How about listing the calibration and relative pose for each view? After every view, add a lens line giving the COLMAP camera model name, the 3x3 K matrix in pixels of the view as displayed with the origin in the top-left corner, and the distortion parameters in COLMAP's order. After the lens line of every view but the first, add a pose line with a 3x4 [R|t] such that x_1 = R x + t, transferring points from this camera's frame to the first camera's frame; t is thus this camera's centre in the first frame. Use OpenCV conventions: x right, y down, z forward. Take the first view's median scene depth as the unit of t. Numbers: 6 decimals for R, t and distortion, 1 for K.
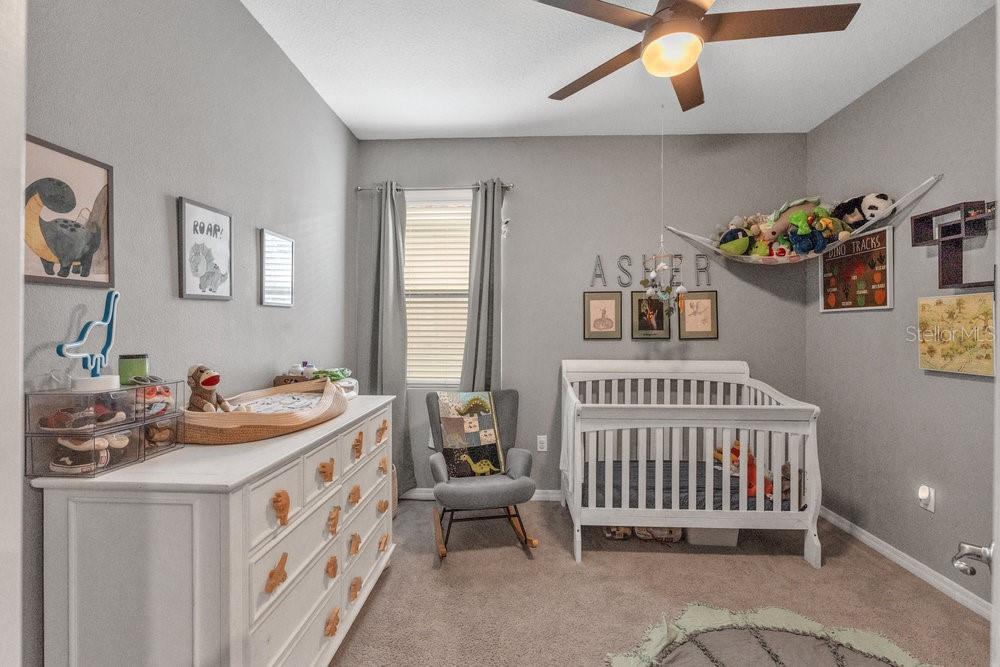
lens RADIAL K [[439.7, 0, 502.6], [0, 439.7, 333.5], [0, 0, 1]] dist [-0.000274, -0.000015]
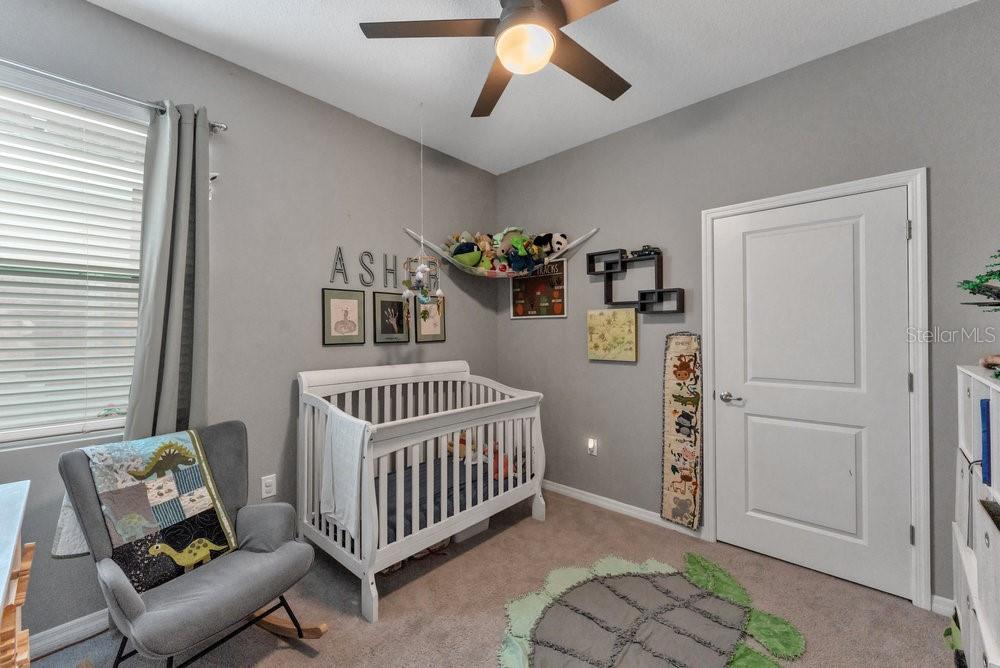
lens RADIAL K [[399.4, 0, 497.3], [0, 399.4, 331.4], [0, 0, 1]] dist [0.000956, -0.000032]
pose [[0.650071, -0.002983, 0.759868, -0.199557], [0.012106, 0.999906, -0.006432, -0.004663], [-0.759777, 0.013380, 0.650046, 0.294938]]
